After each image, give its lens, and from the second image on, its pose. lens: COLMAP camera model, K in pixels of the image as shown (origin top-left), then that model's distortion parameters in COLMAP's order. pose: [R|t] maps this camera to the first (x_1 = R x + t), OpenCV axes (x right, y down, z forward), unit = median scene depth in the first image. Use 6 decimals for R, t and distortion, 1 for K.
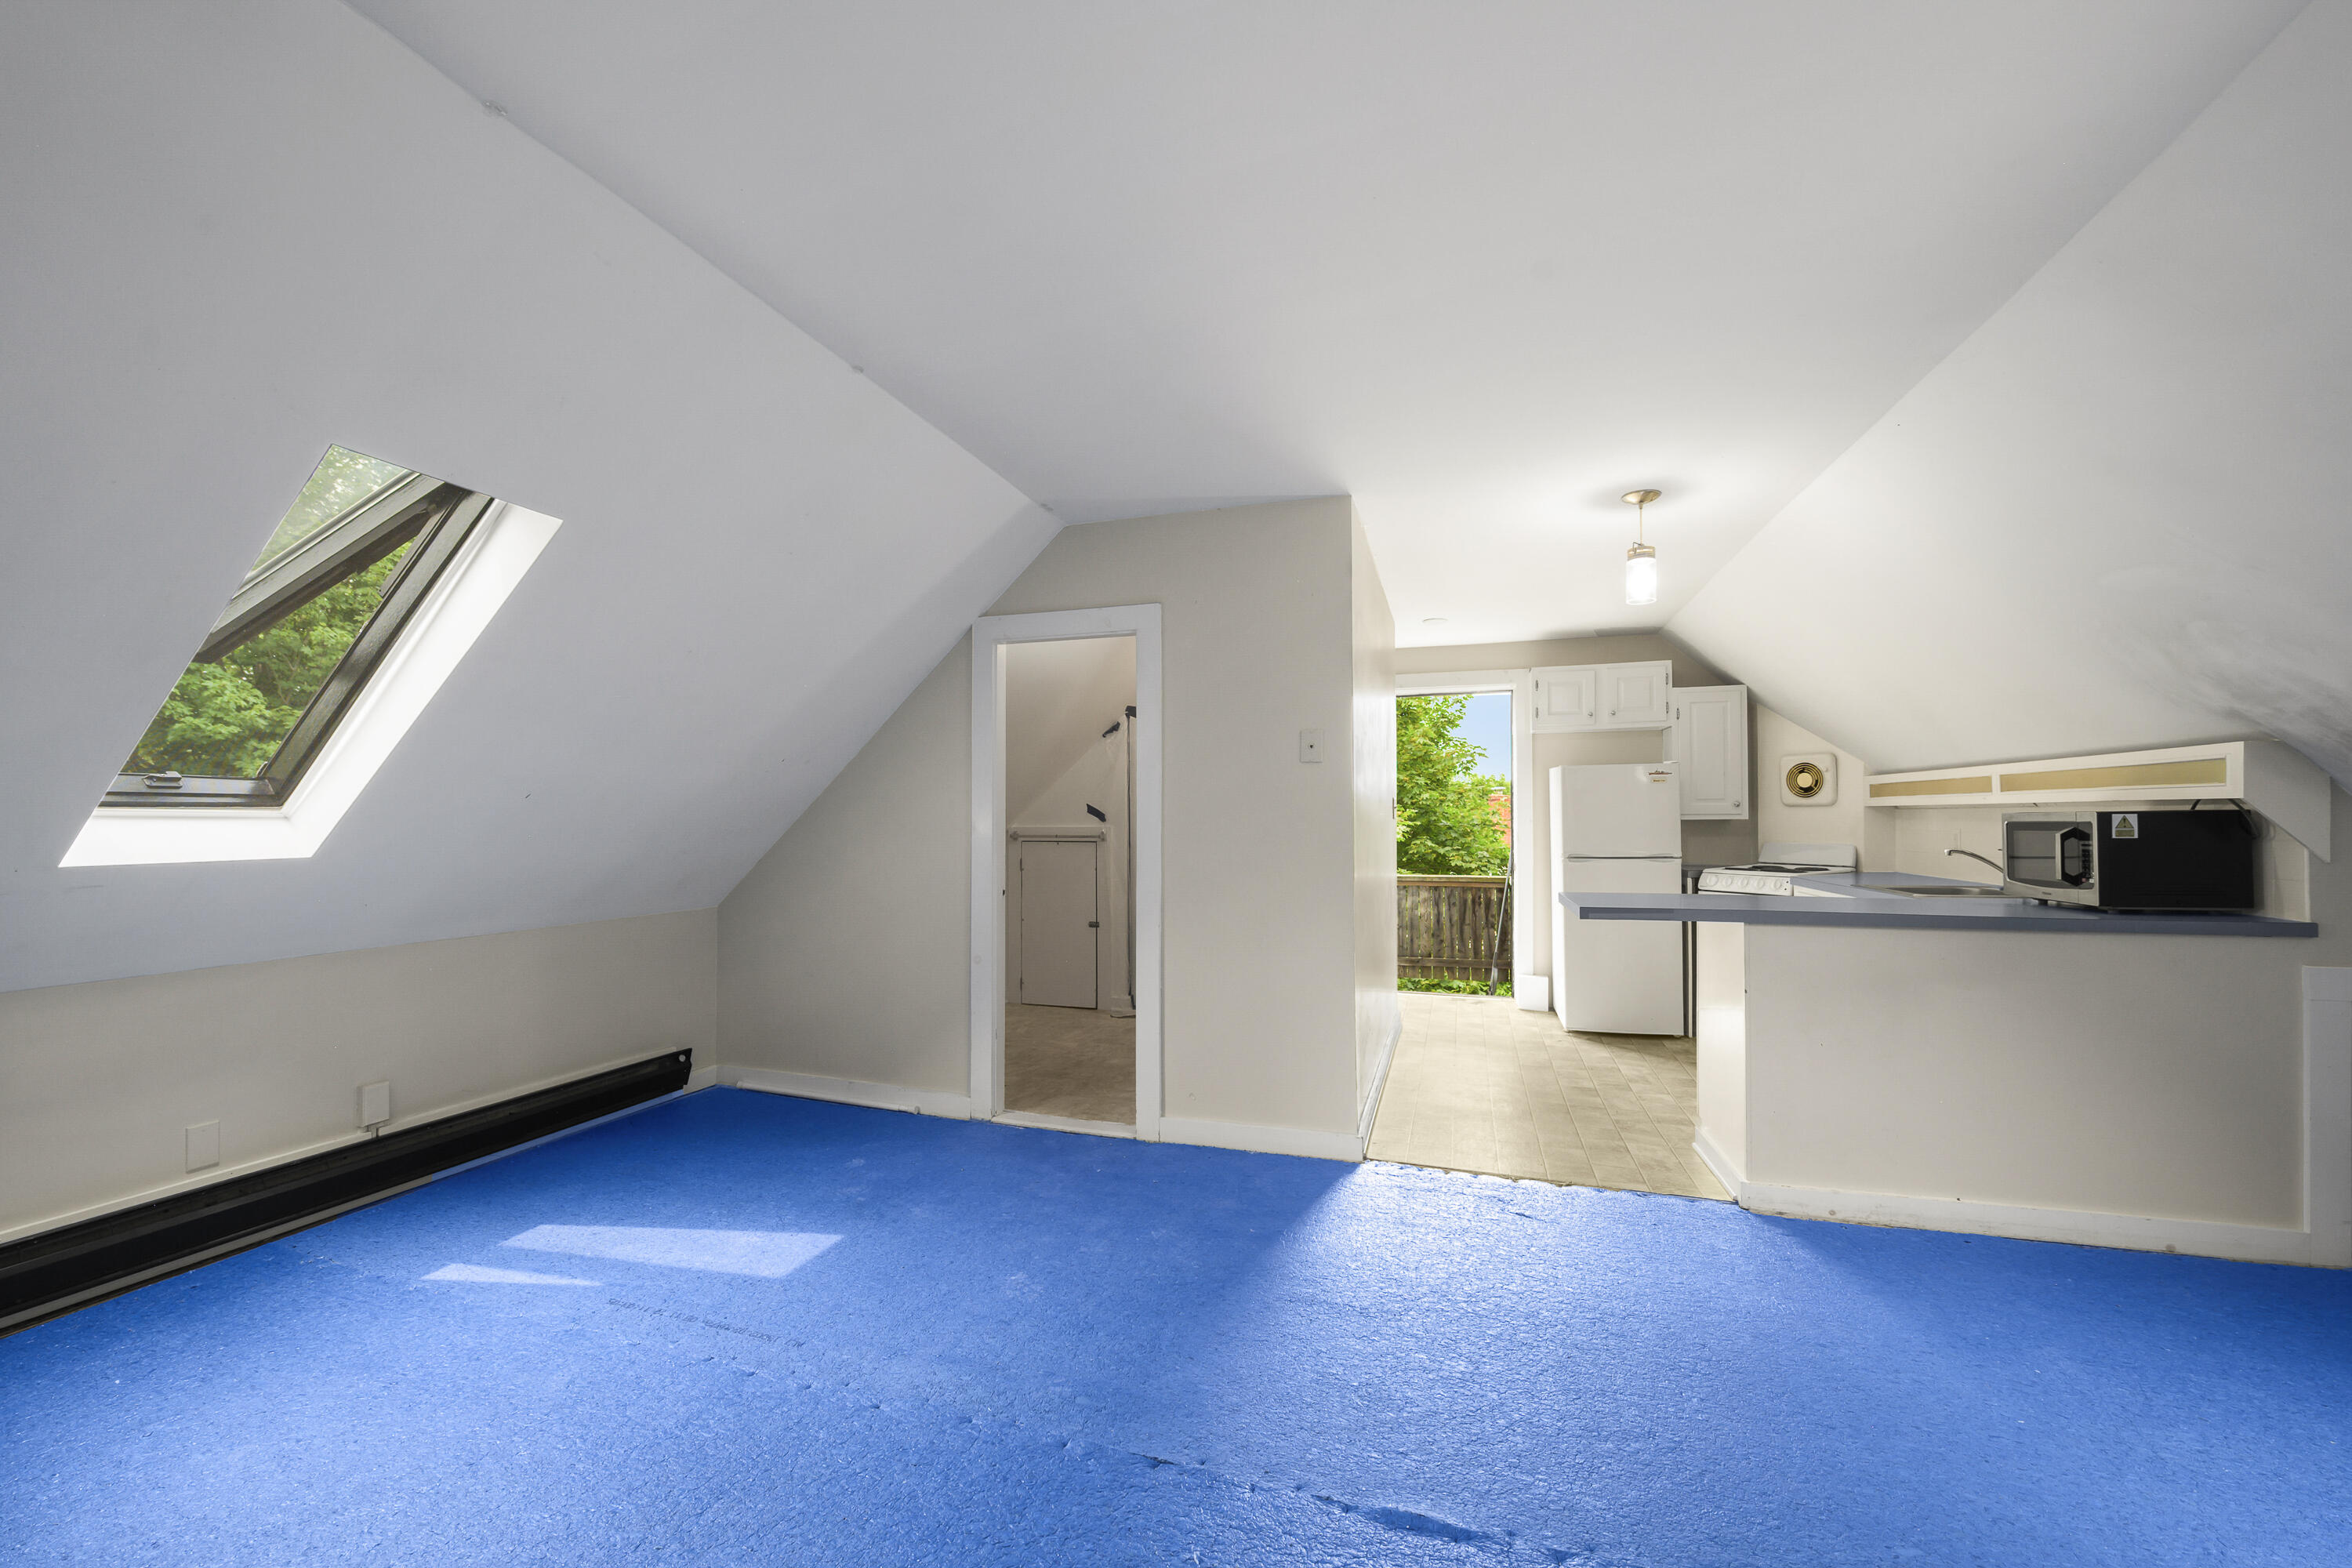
lens RADIAL K [[940.7, 0, 1173.7], [0, 940.7, 807.0], [0, 0, 1]] dist [-0.001315, -0.005257]
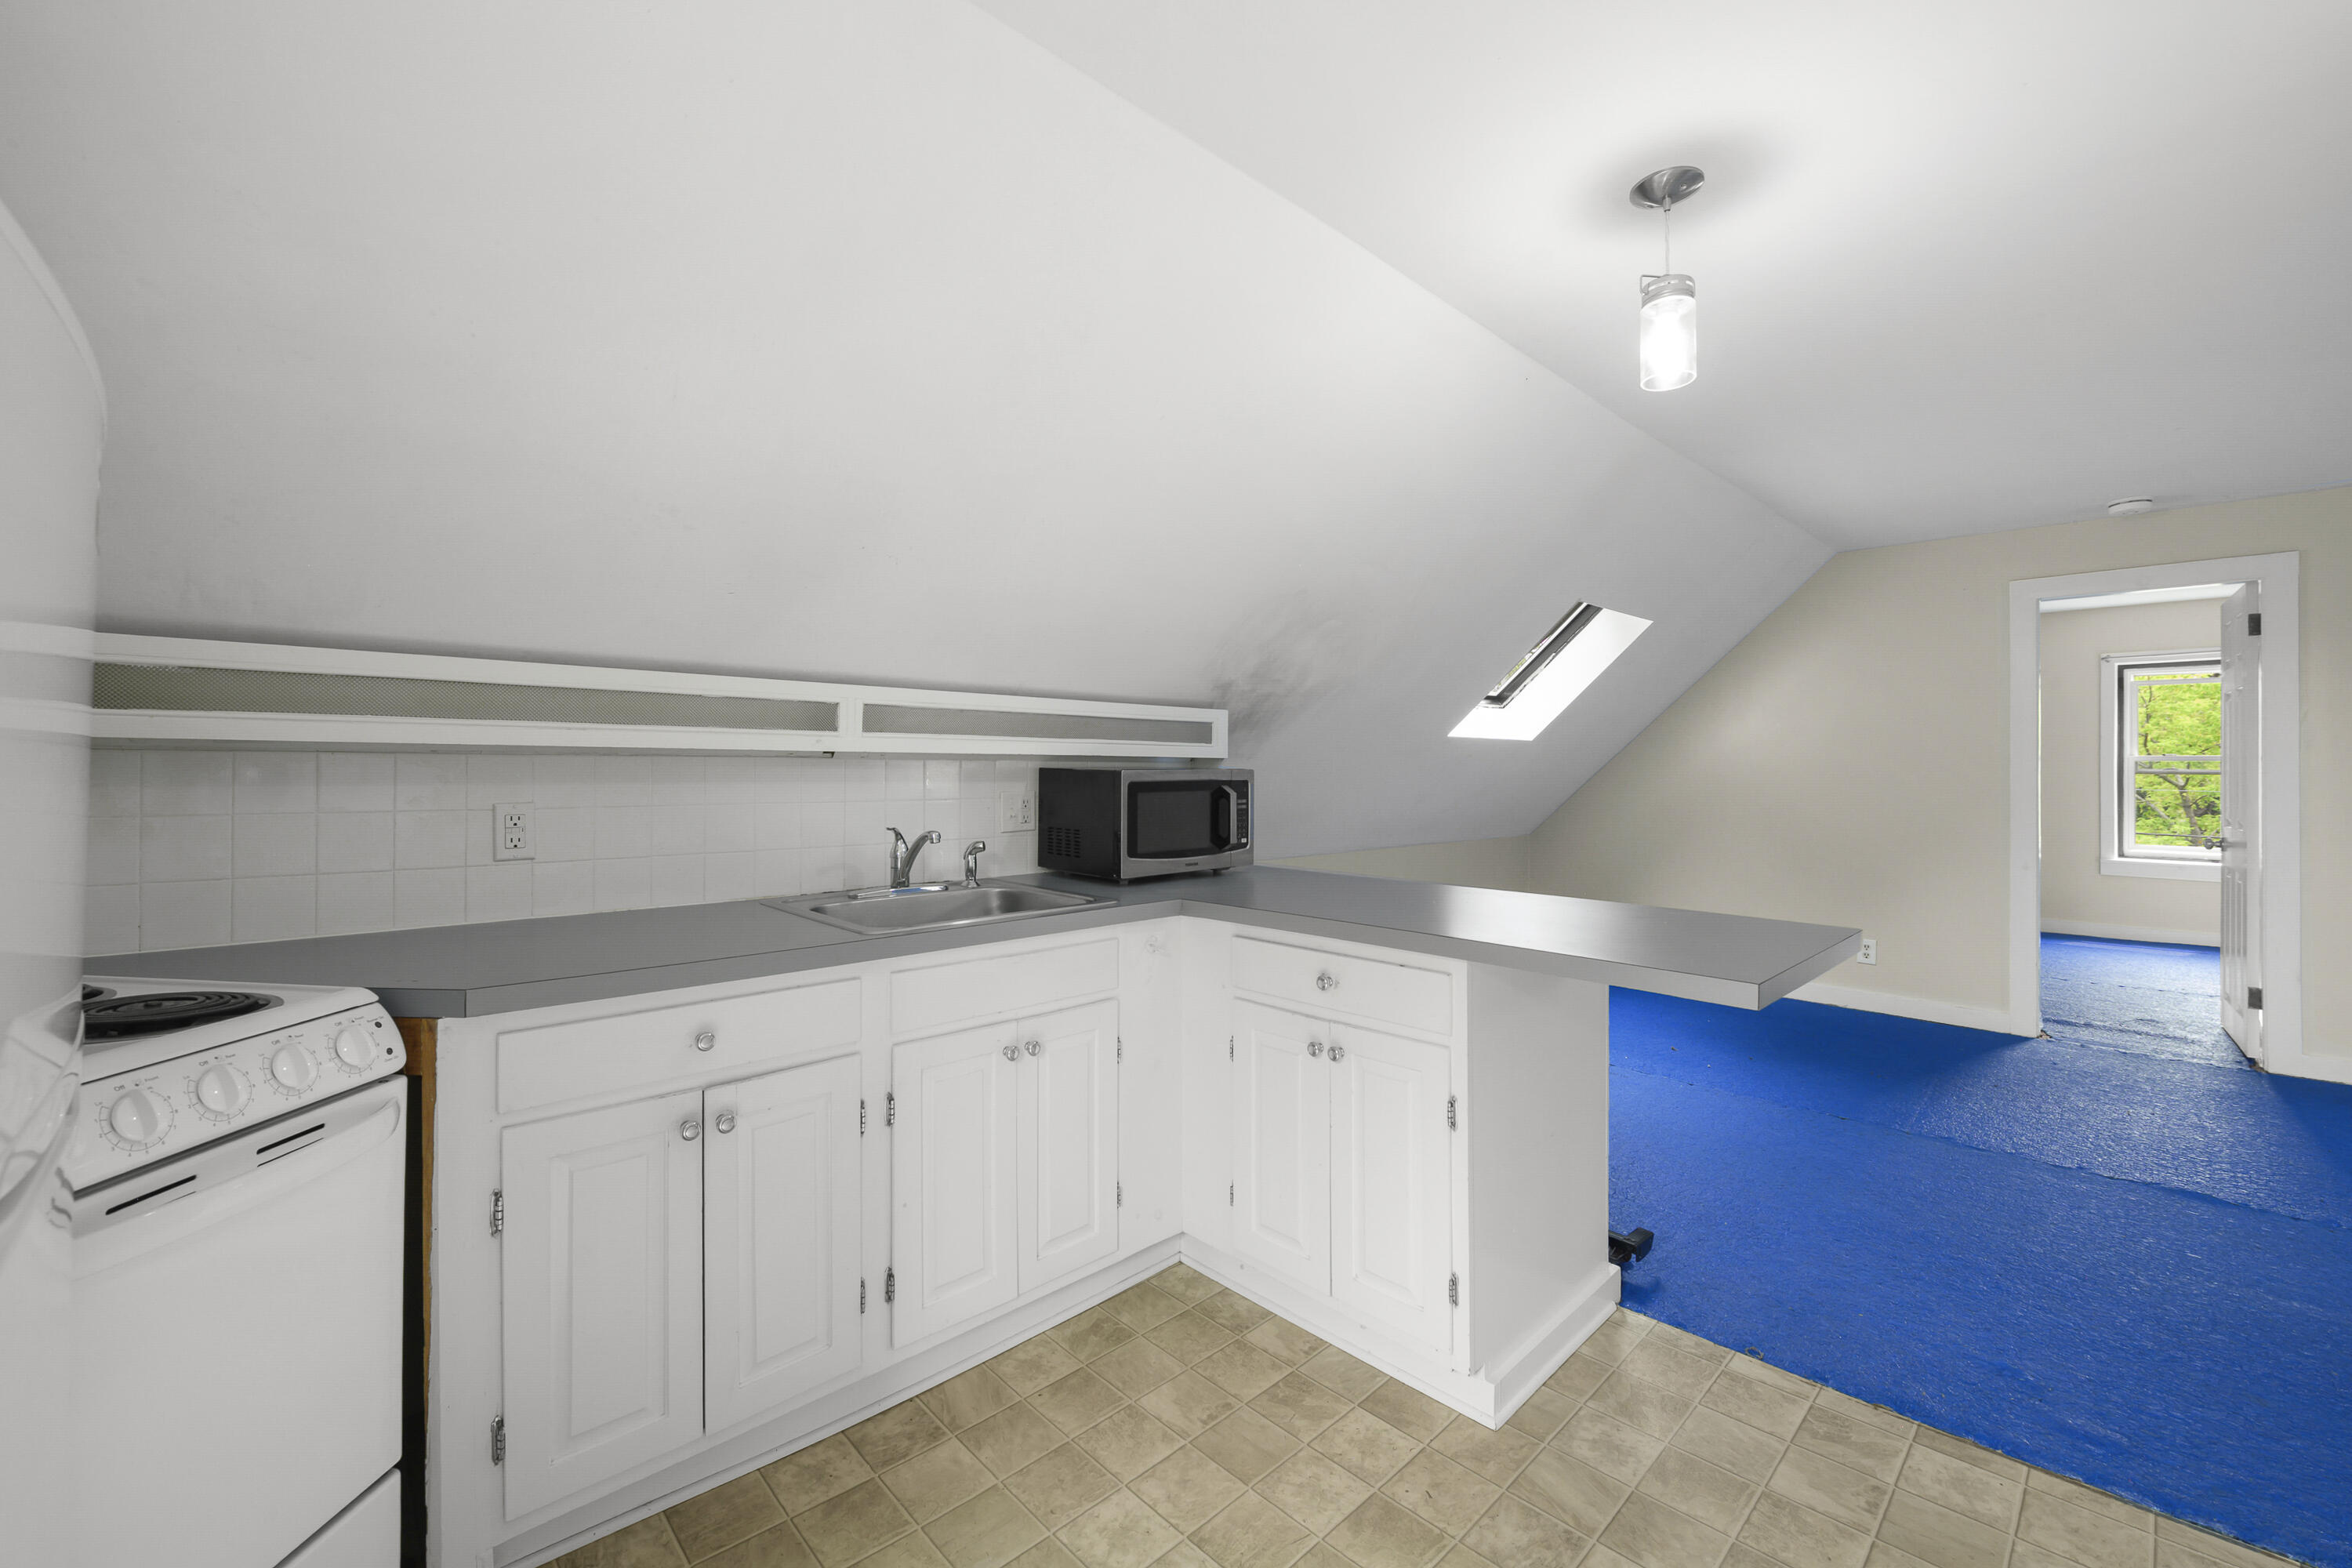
lens RADIAL K [[943.1, 0, 1149.0], [0, 943.1, 794.5], [0, 0, 1]] dist [-0.011455, -0.000122]
pose [[-0.863996, -0.013646, 0.503314, 0.447822], [-0.006737, 0.999856, 0.015545, 0.012767], [-0.503454, 0.010040, -0.863964, 1.470375]]
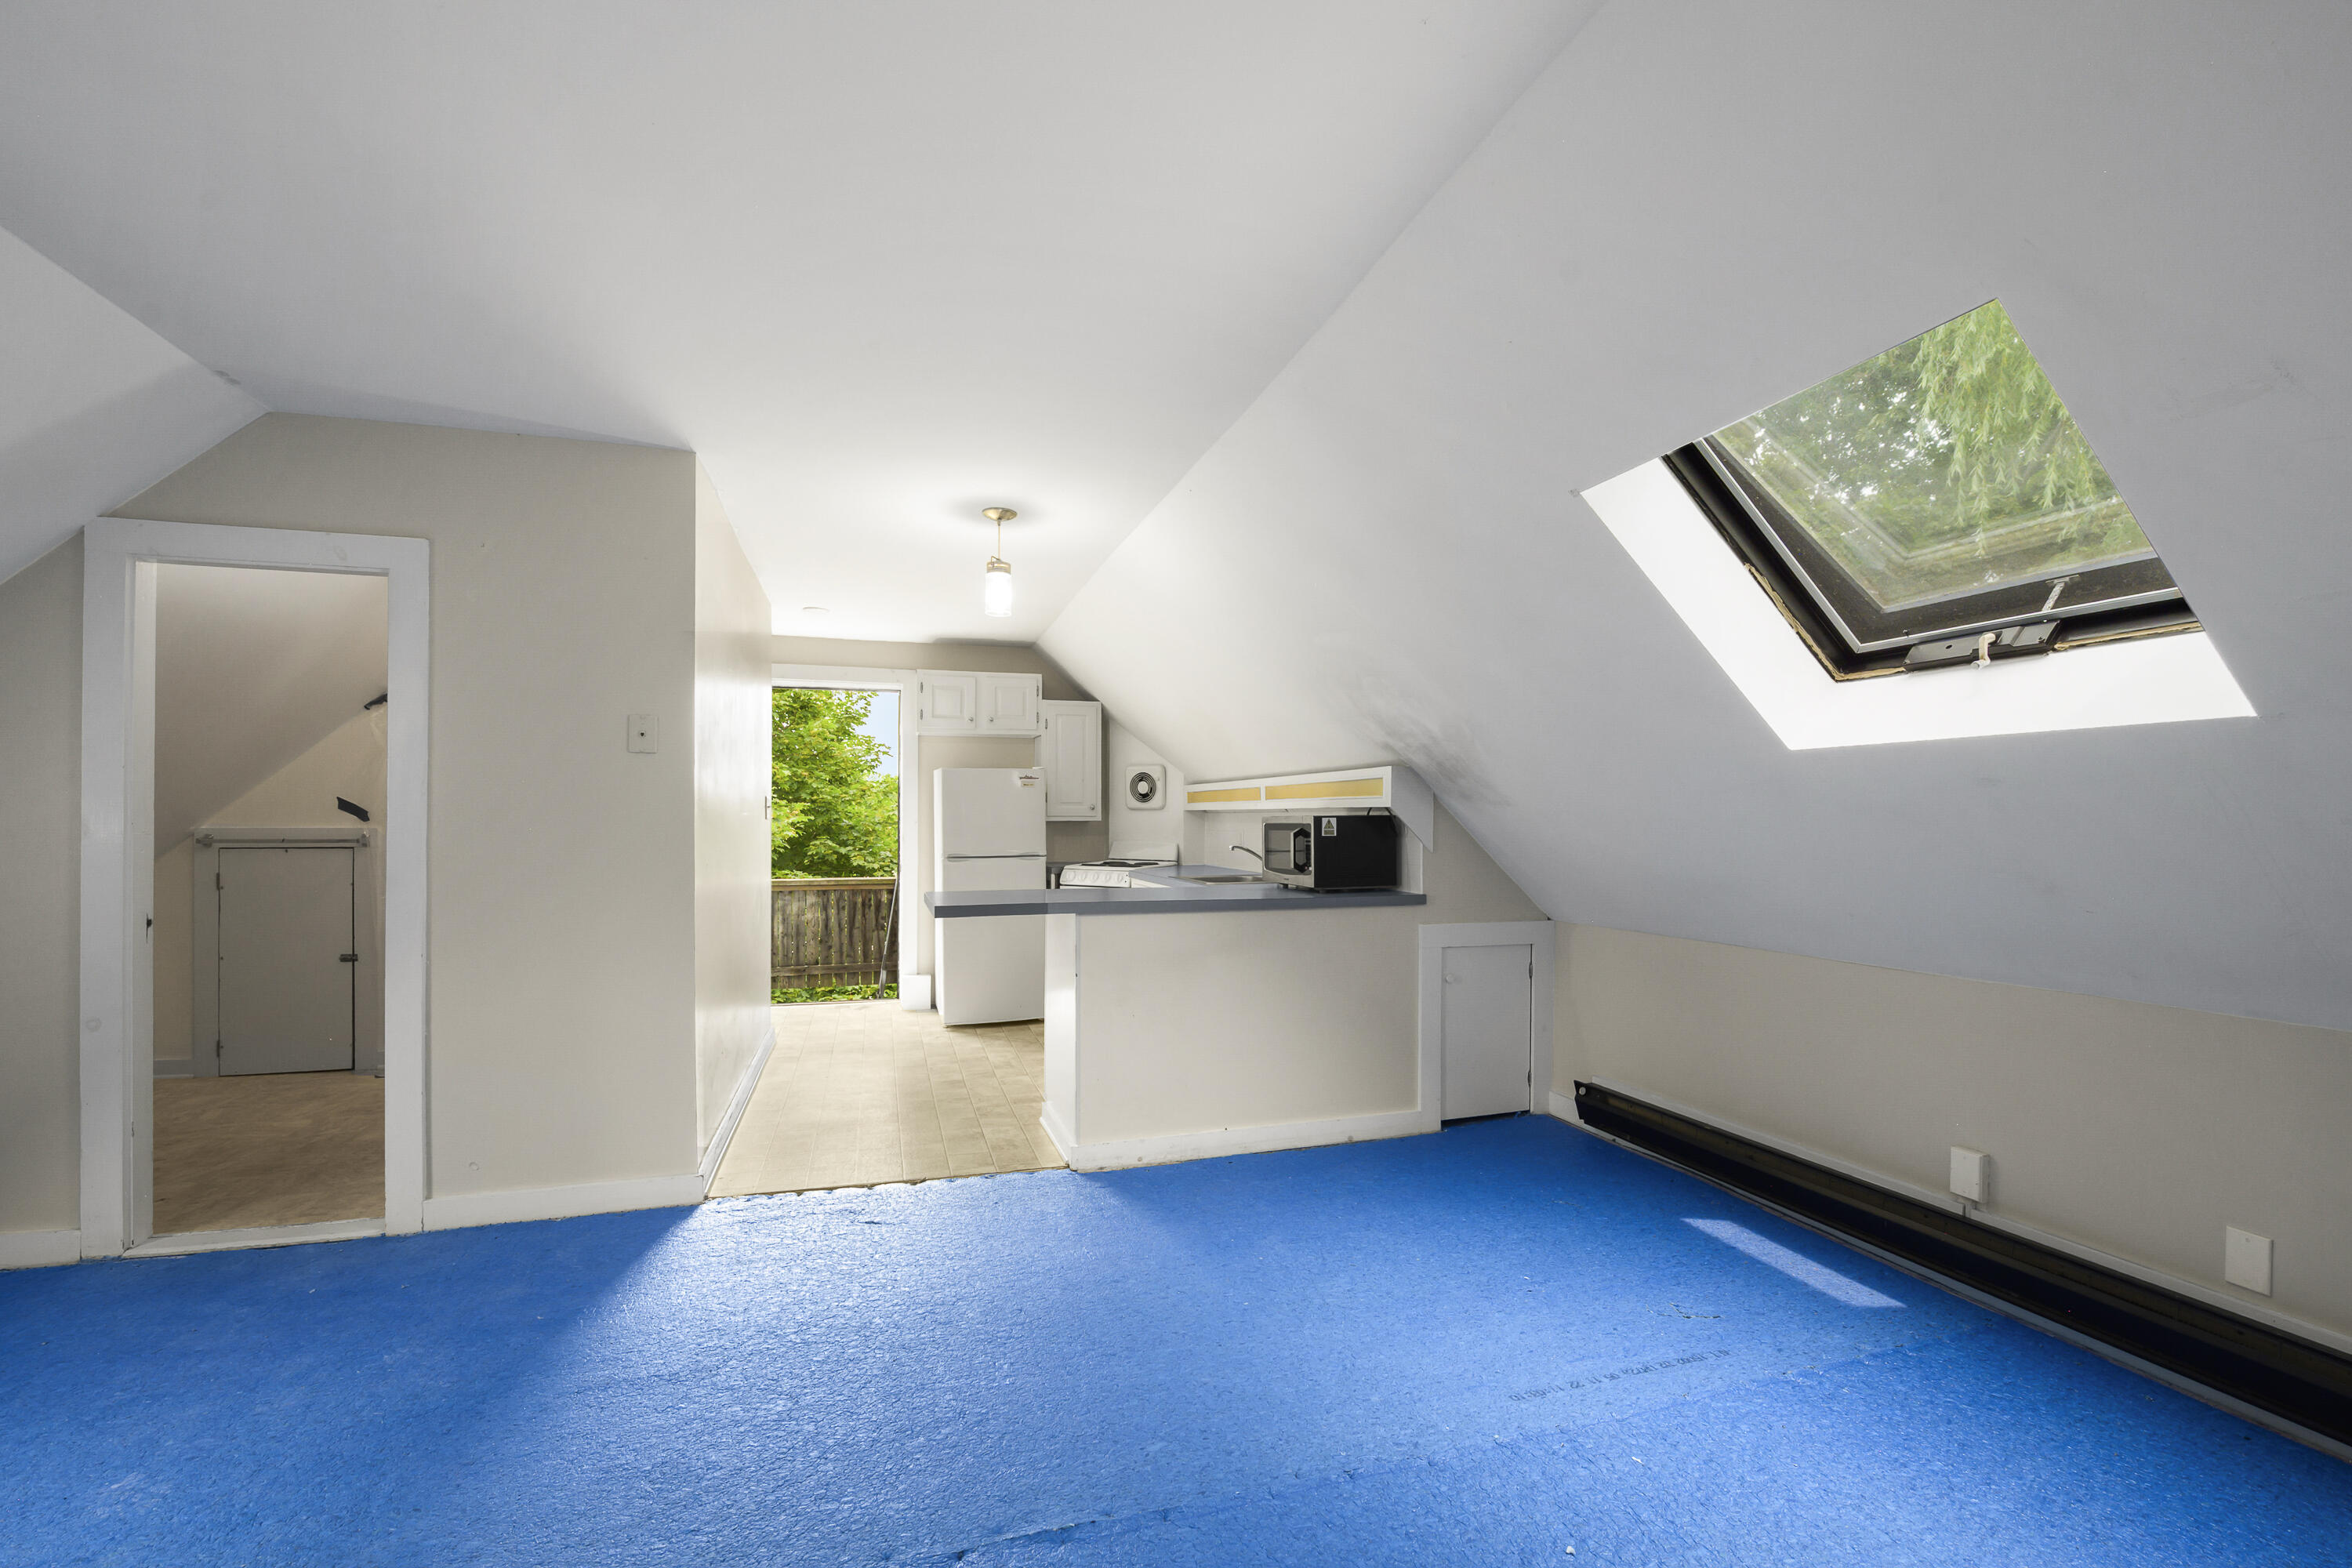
lens RADIAL K [[955.3, 0, 1173.8], [0, 955.3, 816.2], [0, 0, 1]] dist [-0.000887, -0.003893]
pose [[0.825606, 0.006467, 0.564210, 0.052158], [-0.011719, 0.999915, 0.005687, 0.000002], [-0.564125, -0.011307, 0.825612, 0.002329]]
